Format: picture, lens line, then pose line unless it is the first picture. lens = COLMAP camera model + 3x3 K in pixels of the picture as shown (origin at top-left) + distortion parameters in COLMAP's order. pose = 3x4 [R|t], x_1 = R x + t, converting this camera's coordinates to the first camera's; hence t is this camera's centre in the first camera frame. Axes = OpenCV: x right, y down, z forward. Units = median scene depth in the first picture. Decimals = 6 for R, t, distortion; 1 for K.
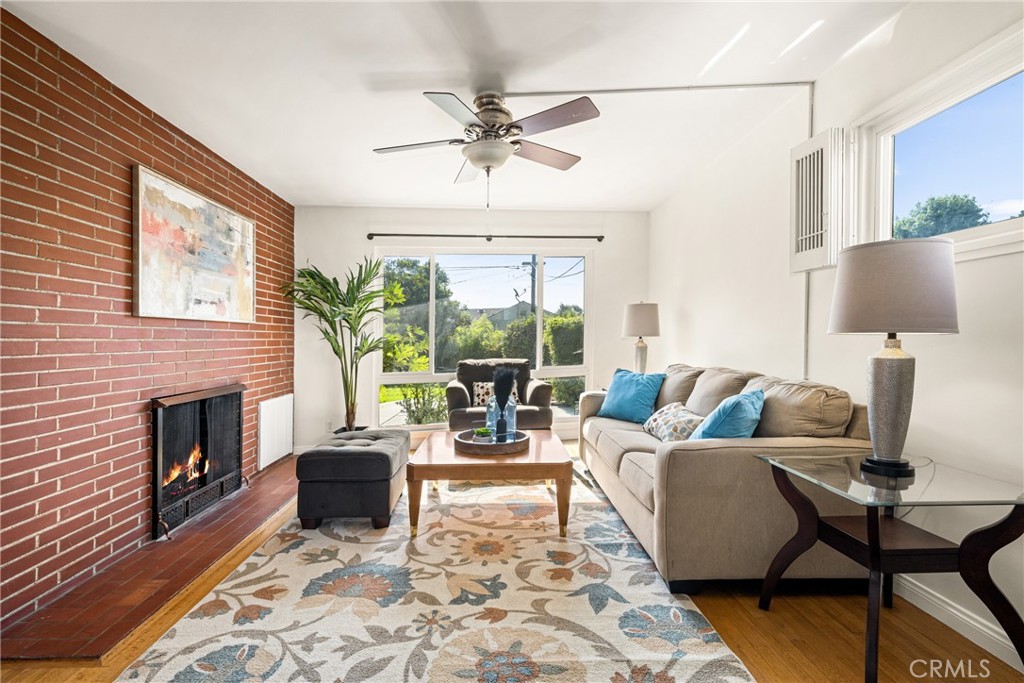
lens RADIAL K [[479.2, 0, 511.0], [0, 479.2, 351.3], [0, 0, 1]] dist [0.012524, -0.000146]
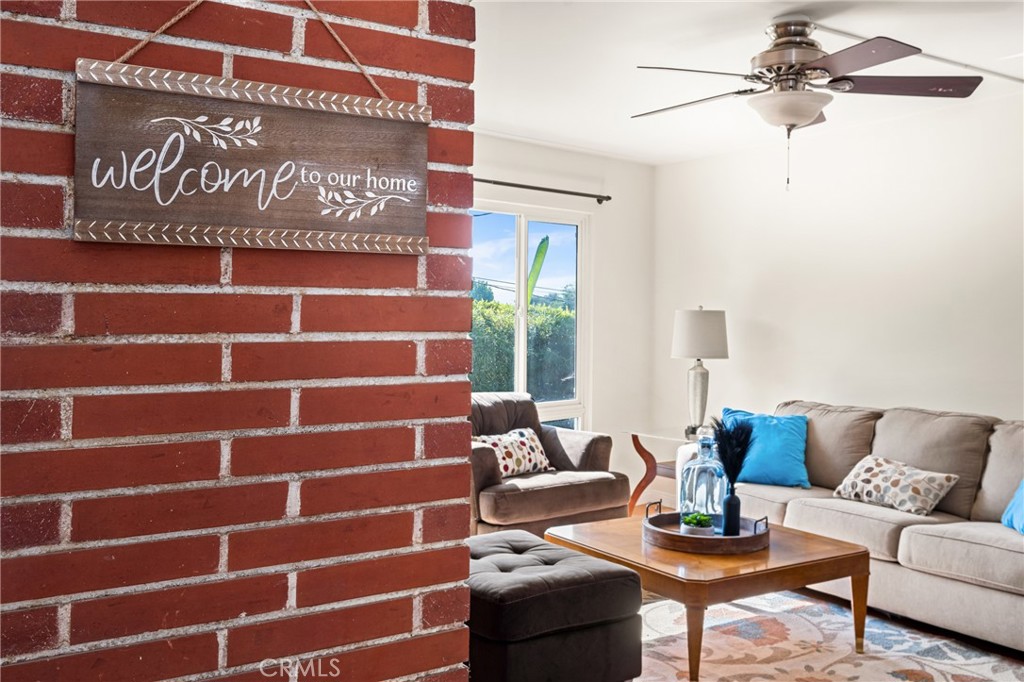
lens RADIAL K [[883.6, 0, 512.2], [0, 883.6, 333.4], [0, 0, 1]] dist [0.003247, 0.014804]
pose [[0.827145, 0.023760, 0.561486, -0.944077], [-0.012997, 0.999647, -0.023154, -0.047936], [-0.561838, 0.011854, 0.827162, 0.168516]]
